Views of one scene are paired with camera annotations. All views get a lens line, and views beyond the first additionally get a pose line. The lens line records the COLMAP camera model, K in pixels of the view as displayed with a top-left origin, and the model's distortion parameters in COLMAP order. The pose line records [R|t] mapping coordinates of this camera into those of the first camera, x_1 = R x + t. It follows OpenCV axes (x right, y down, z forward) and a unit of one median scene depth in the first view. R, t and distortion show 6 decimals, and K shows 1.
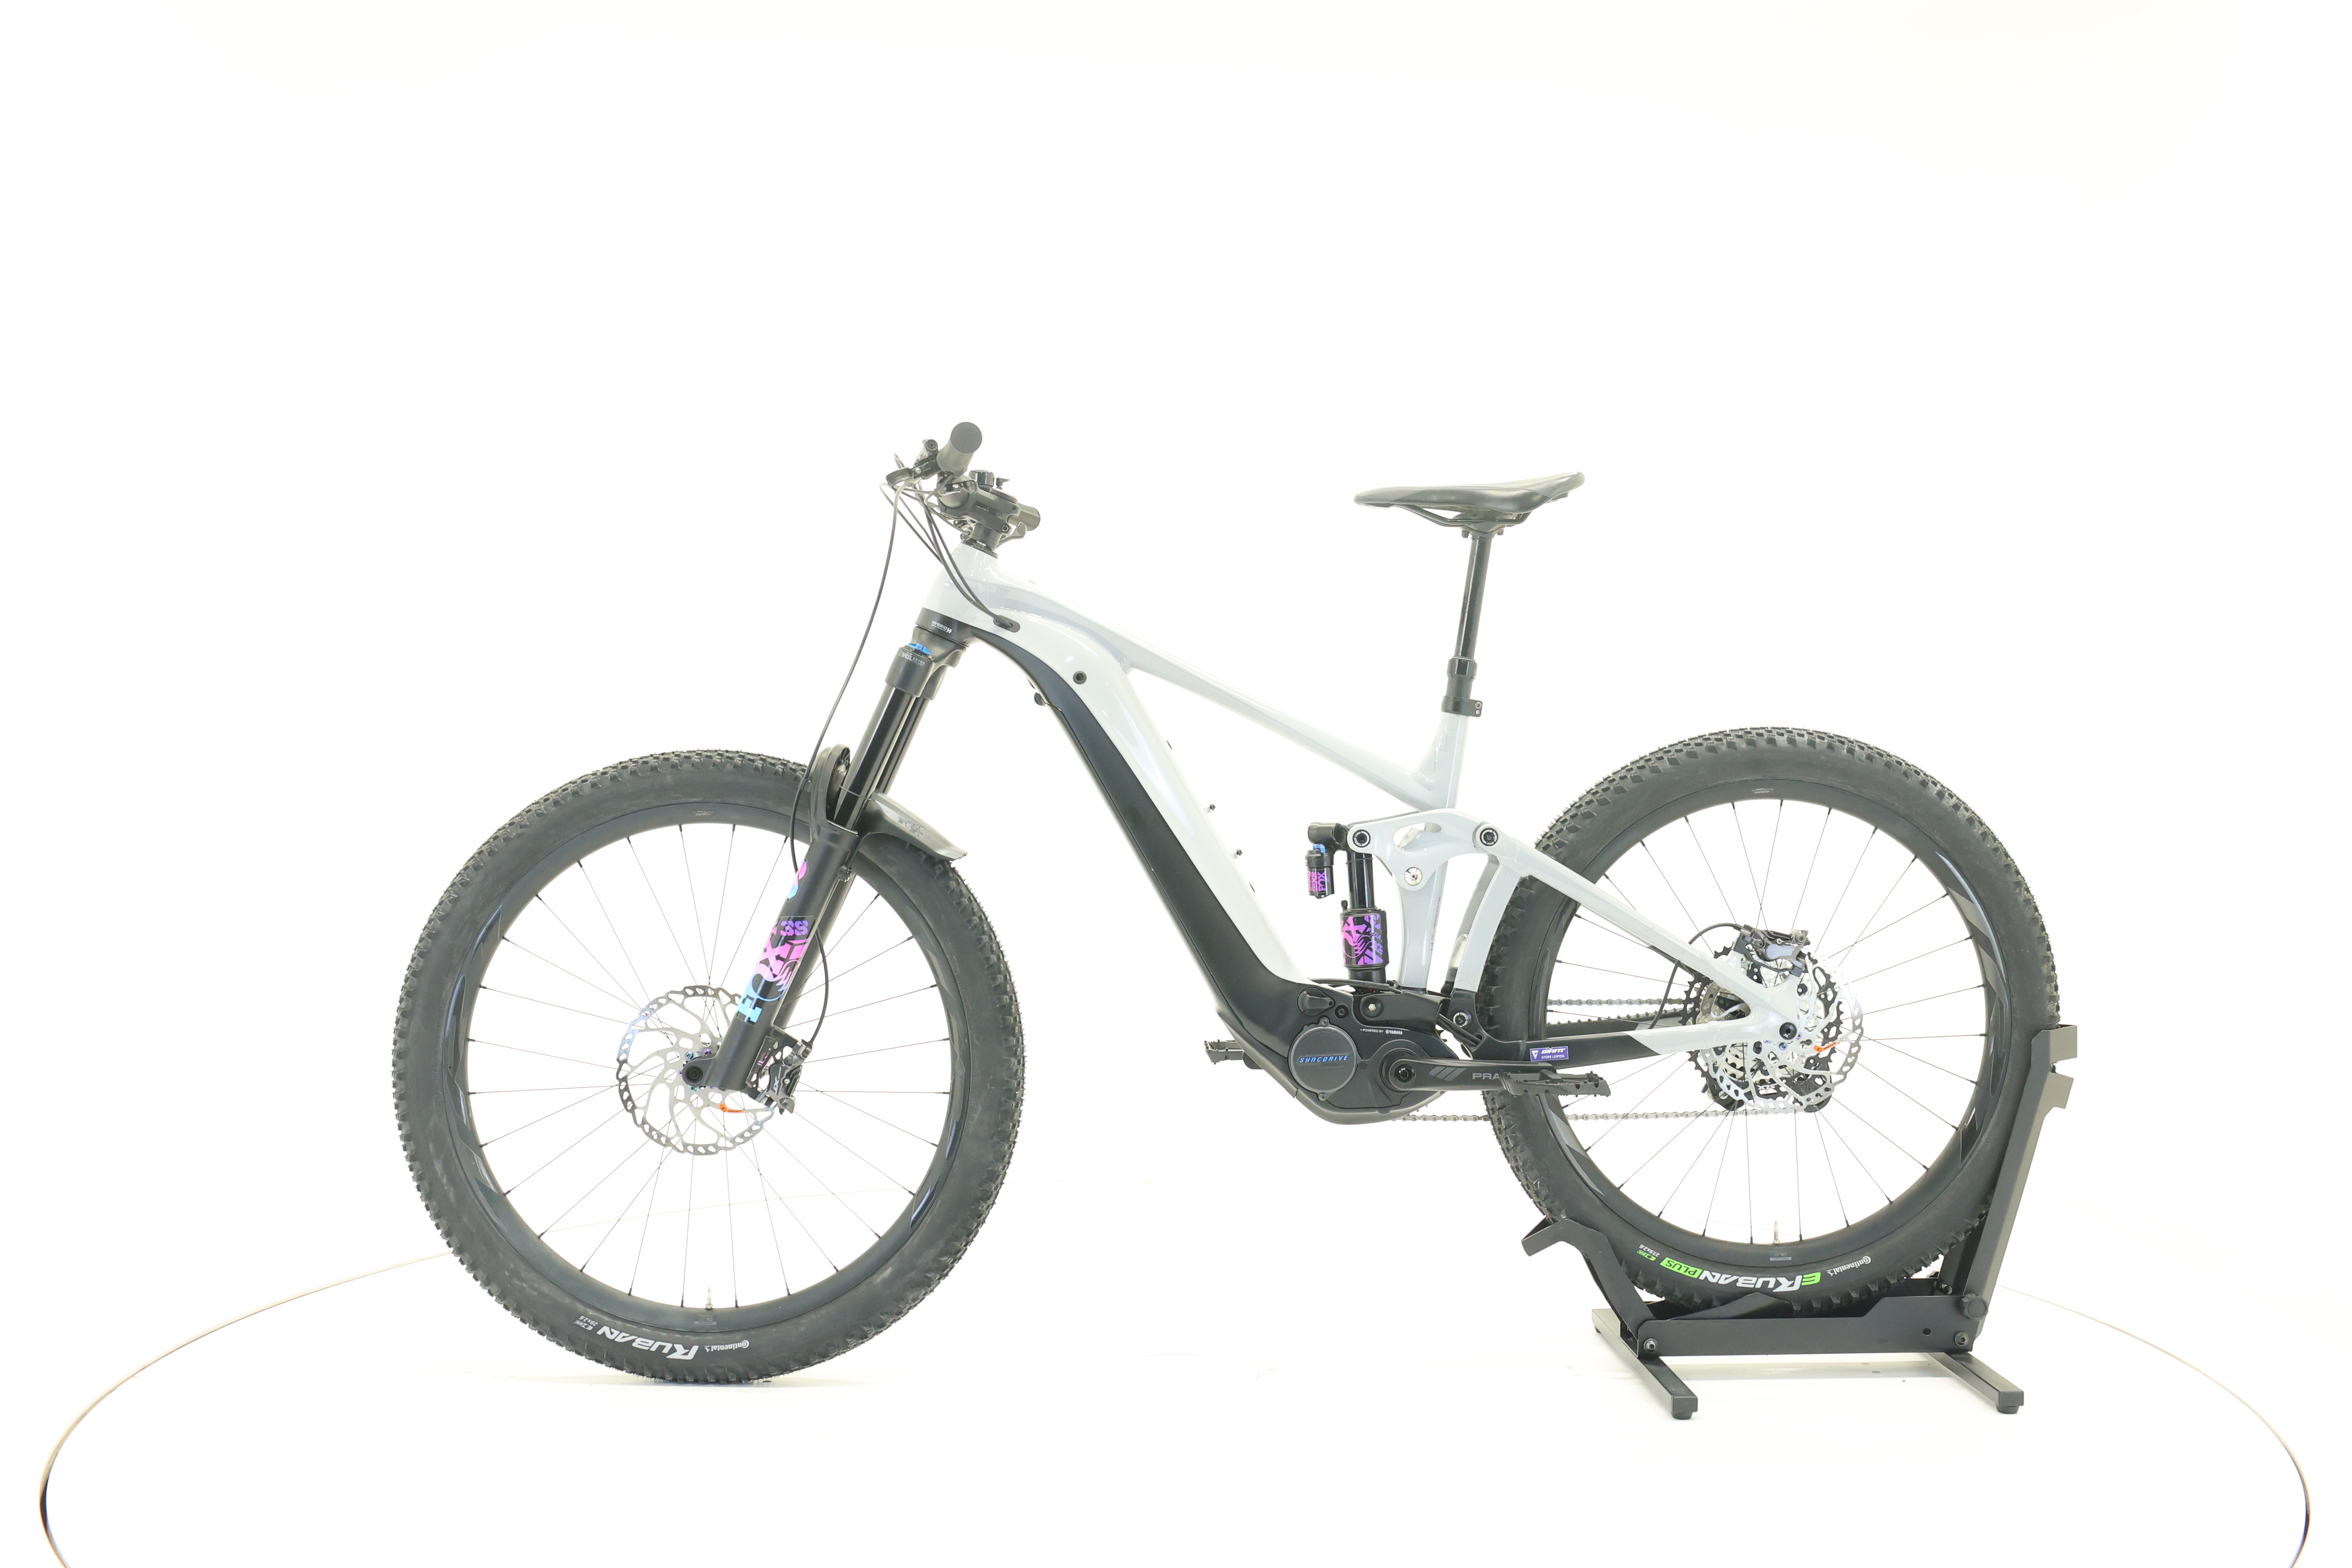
lens RADIAL K [[2451.1, 0, 1174.2], [0, 2451.1, 729.3], [0, 0, 1]] dist [-0.015052, 0.026314]
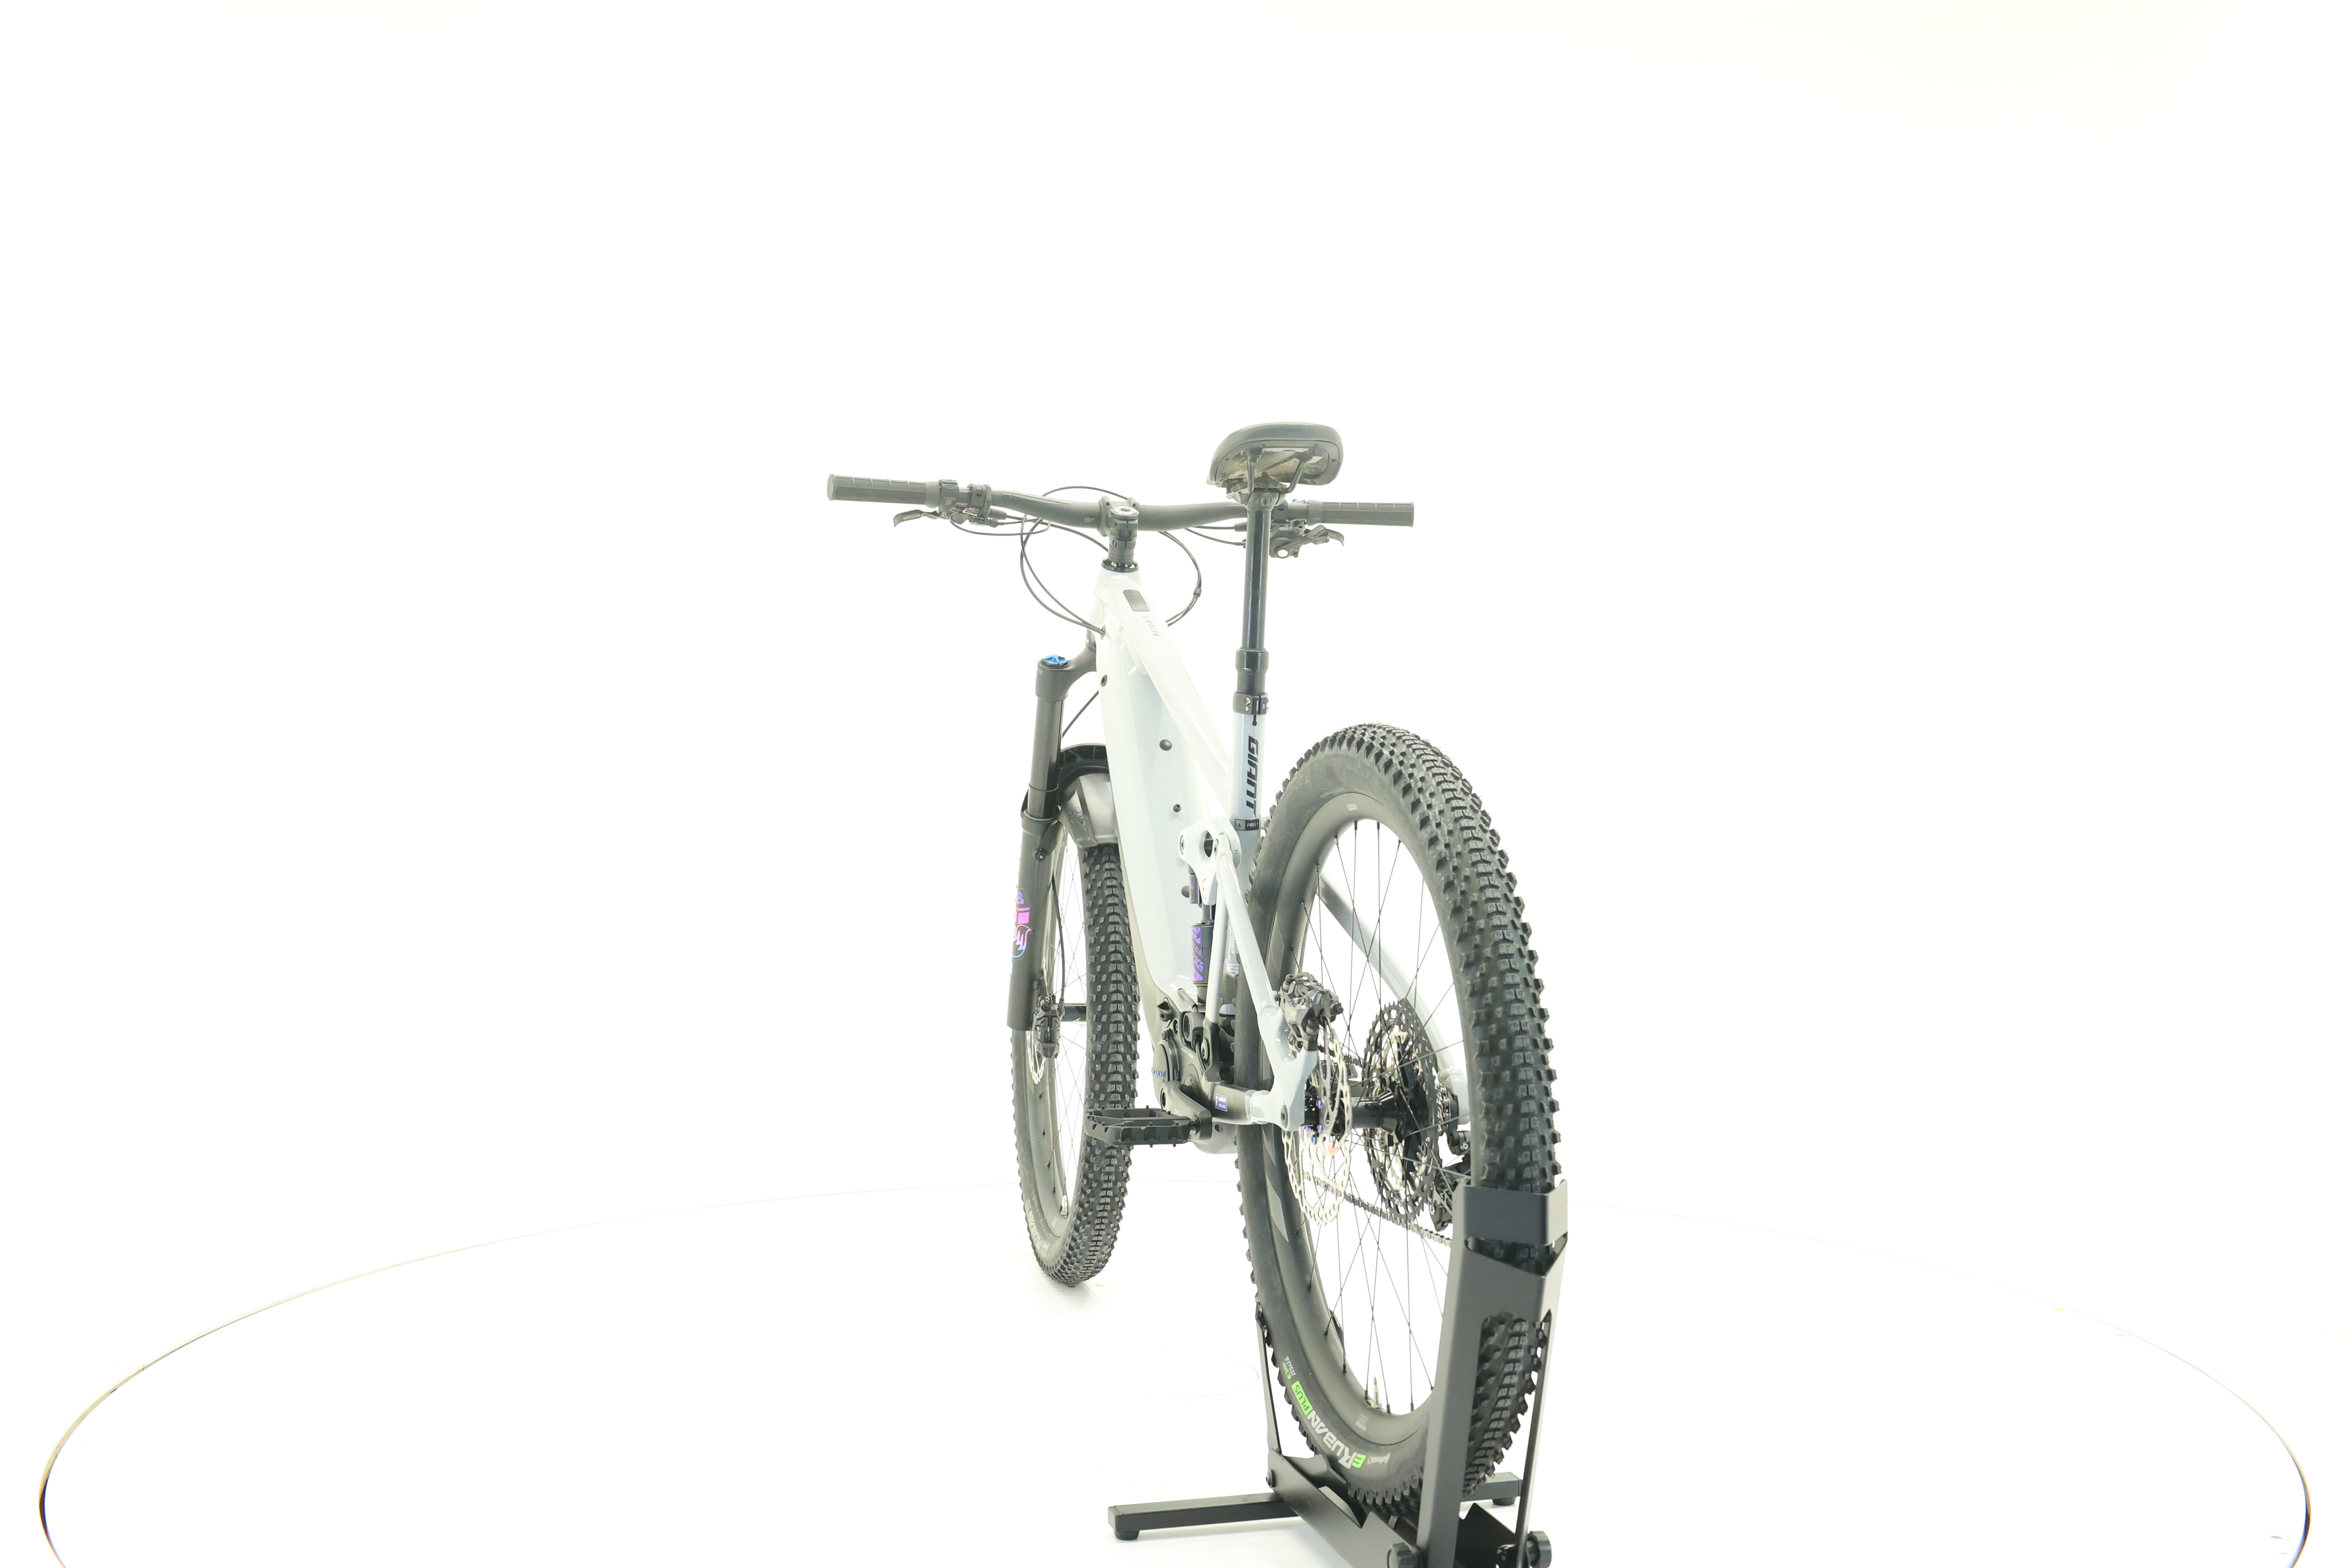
lens RADIAL K [[2451.1, 0, 1174.2], [0, 2451.1, 729.3], [0, 0, 1]] dist [-0.015052, 0.026314]
pose [[0.220903, -0.003317, -0.975290, 0.984649], [-0.001979, 0.999991, -0.003849, 0.003826], [0.975294, 0.002781, 0.220894, 0.783398]]
